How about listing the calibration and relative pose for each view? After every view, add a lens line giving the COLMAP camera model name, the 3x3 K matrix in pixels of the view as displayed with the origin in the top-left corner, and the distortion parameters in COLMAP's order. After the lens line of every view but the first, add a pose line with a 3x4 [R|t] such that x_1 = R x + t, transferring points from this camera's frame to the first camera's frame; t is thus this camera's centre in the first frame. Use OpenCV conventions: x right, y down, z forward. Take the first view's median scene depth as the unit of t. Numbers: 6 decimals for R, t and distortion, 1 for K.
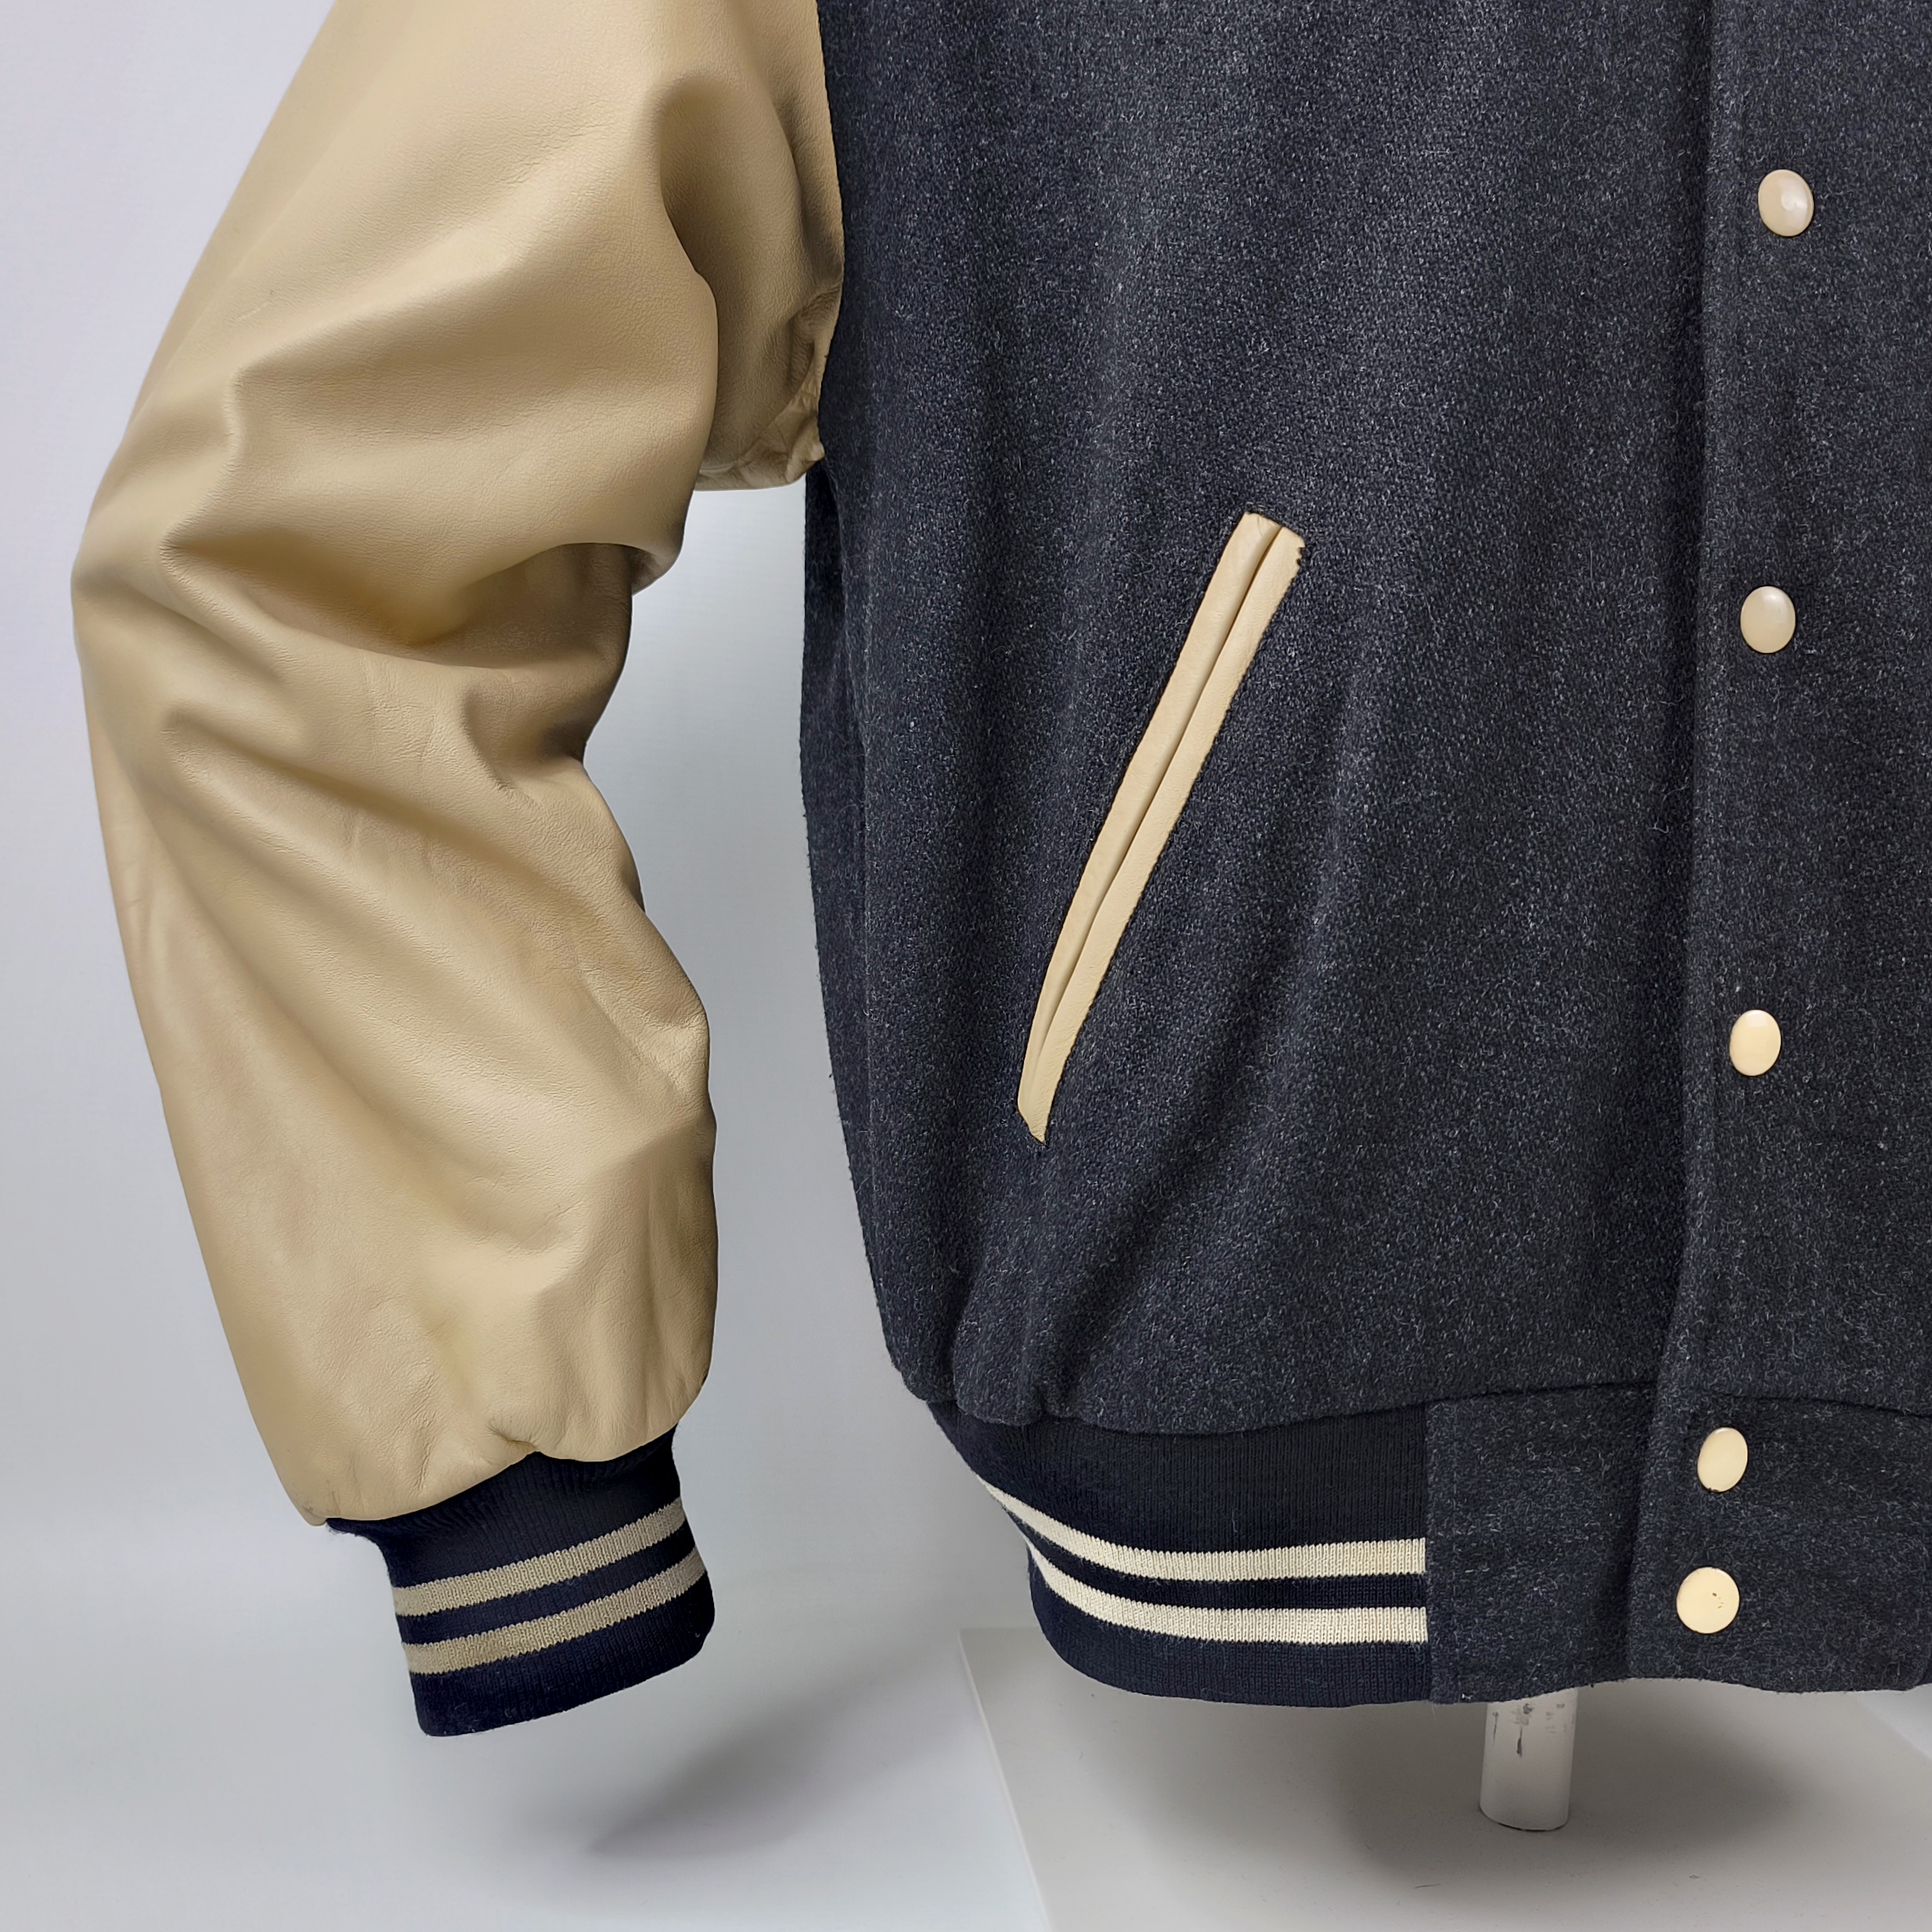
lens RADIAL K [[2239.7, 0, 1078.8], [0, 2239.7, 957.7], [0, 0, 1]] dist [0.032372, -0.056143]
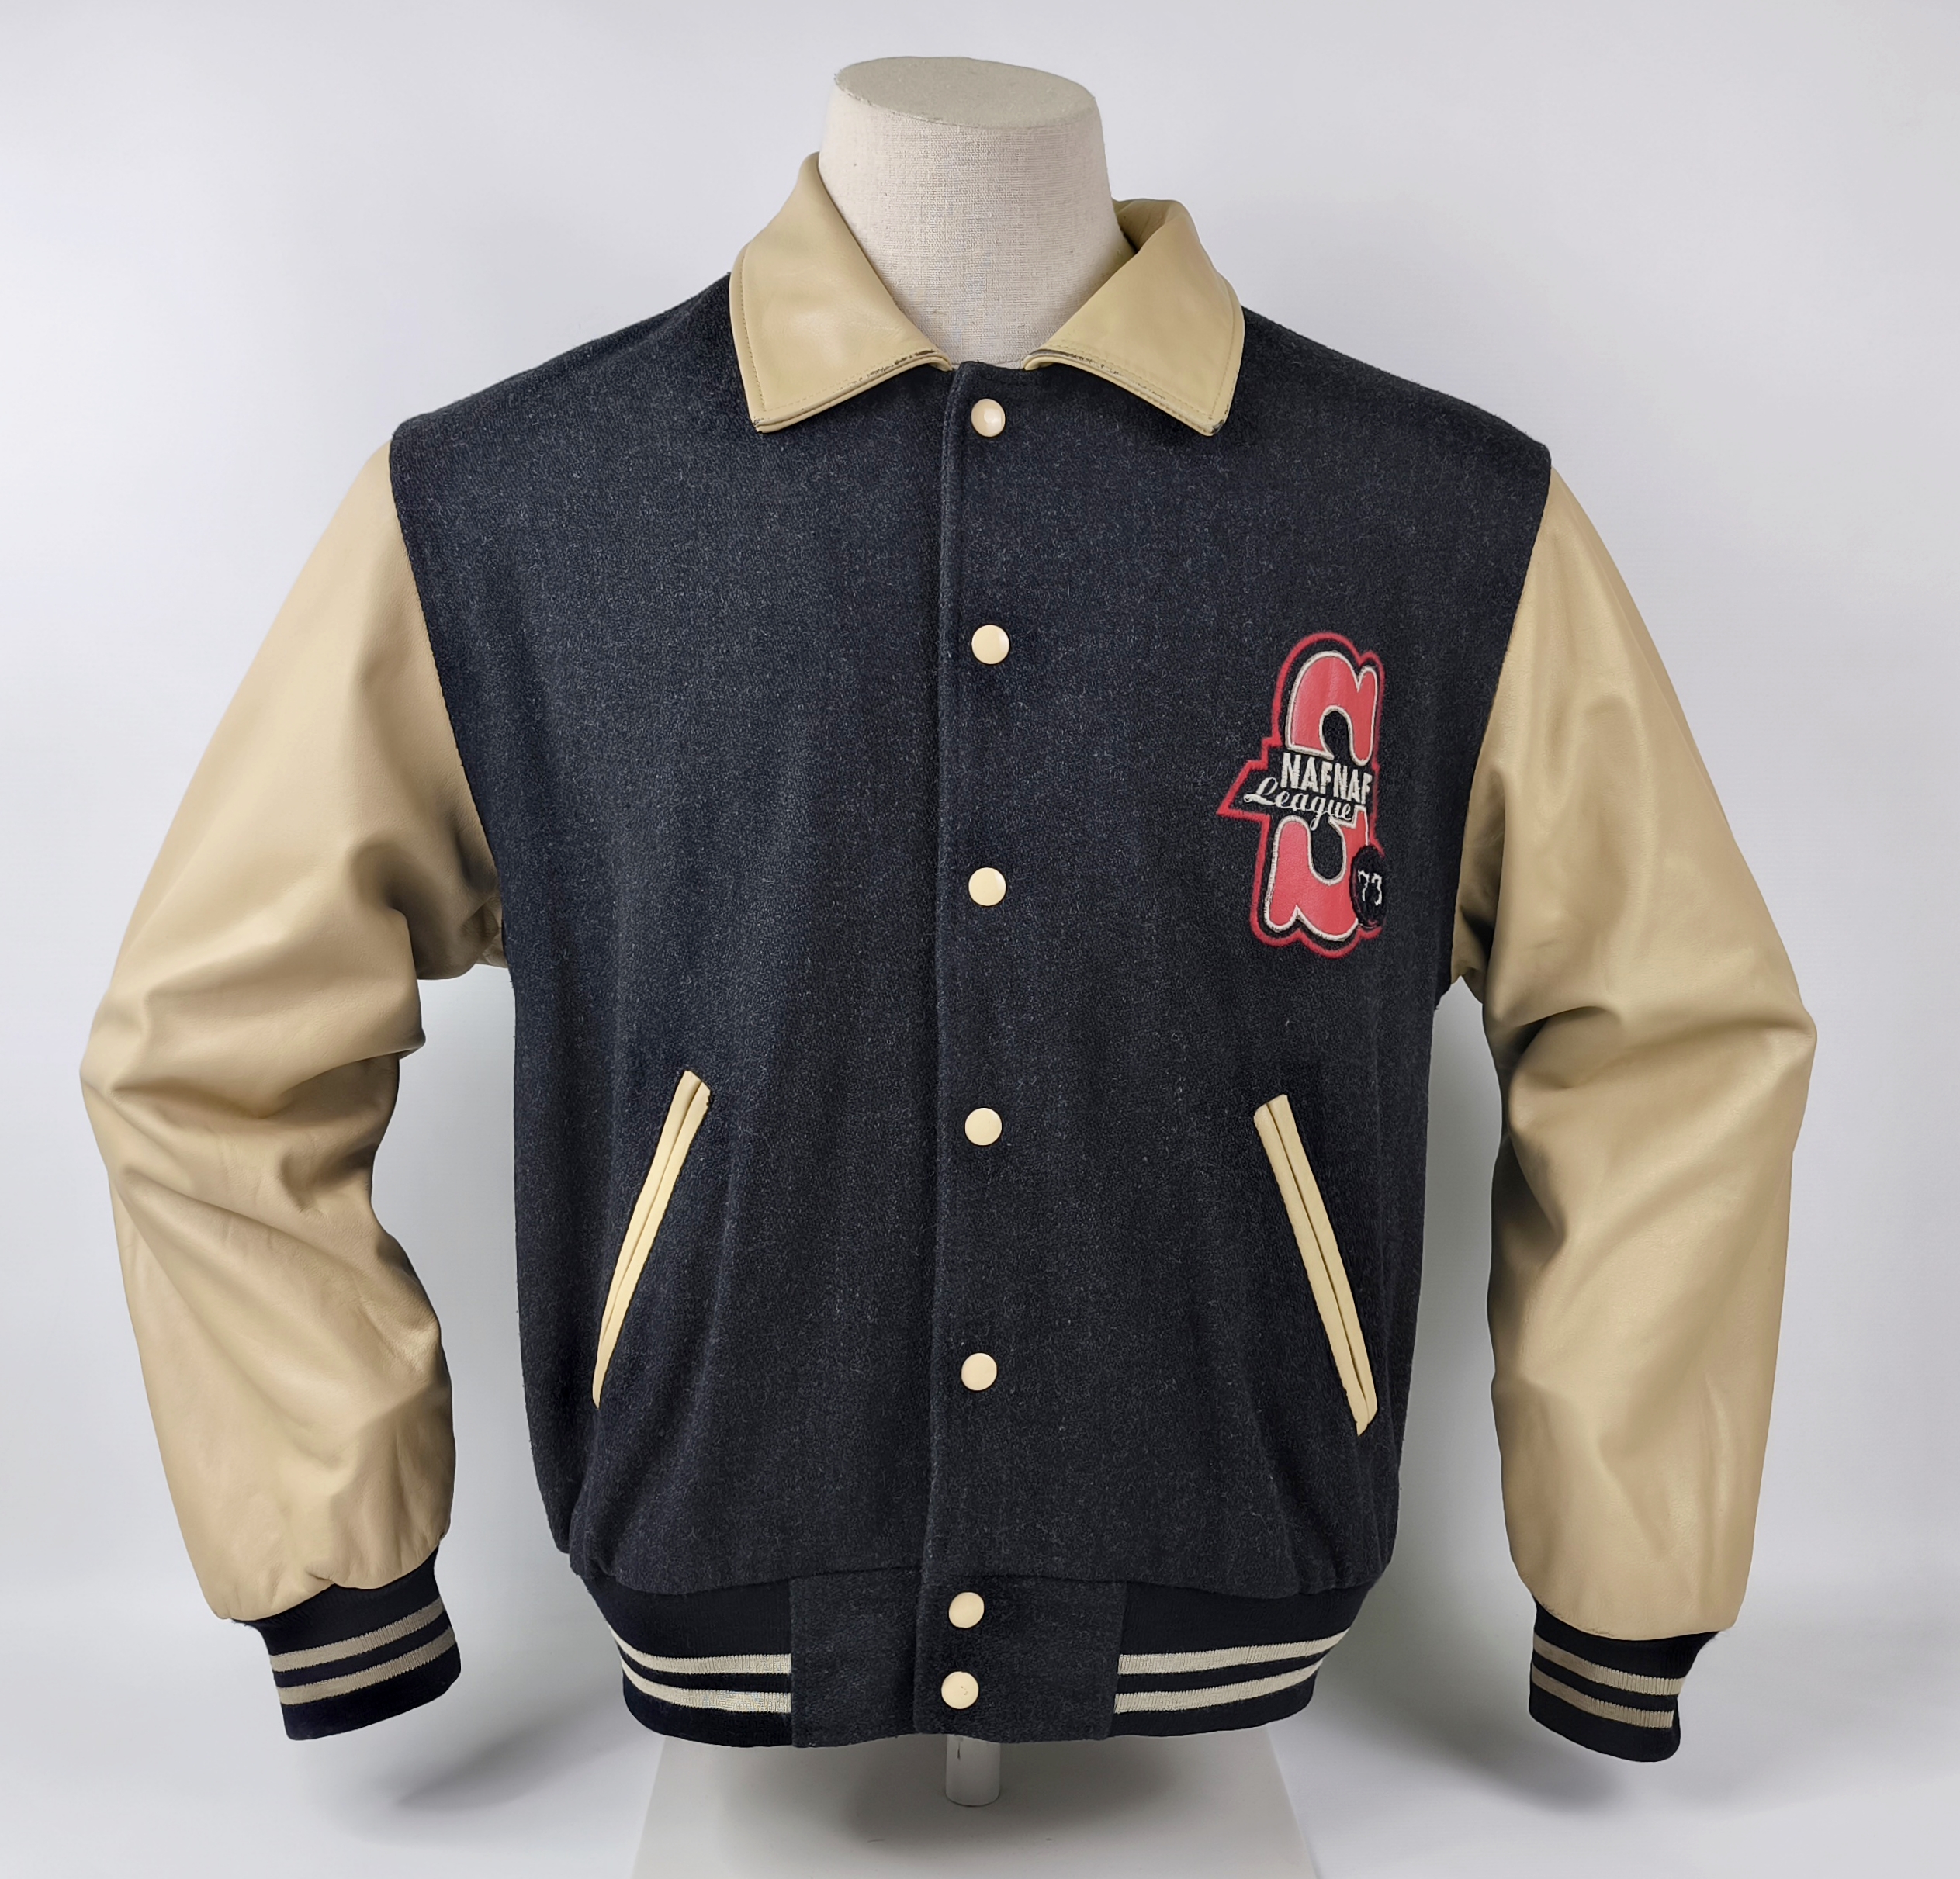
lens RADIAL K [[2129.6, 0, 980.0], [0, 2129.6, 939.5], [0, 0, 1]] dist [0.019500, 0.004154]
pose [[0.991726, -0.020399, -0.126745, 0.516540], [0.023838, 0.999386, 0.025683, -0.337919], [0.126143, -0.028492, 0.991603, -0.622997]]
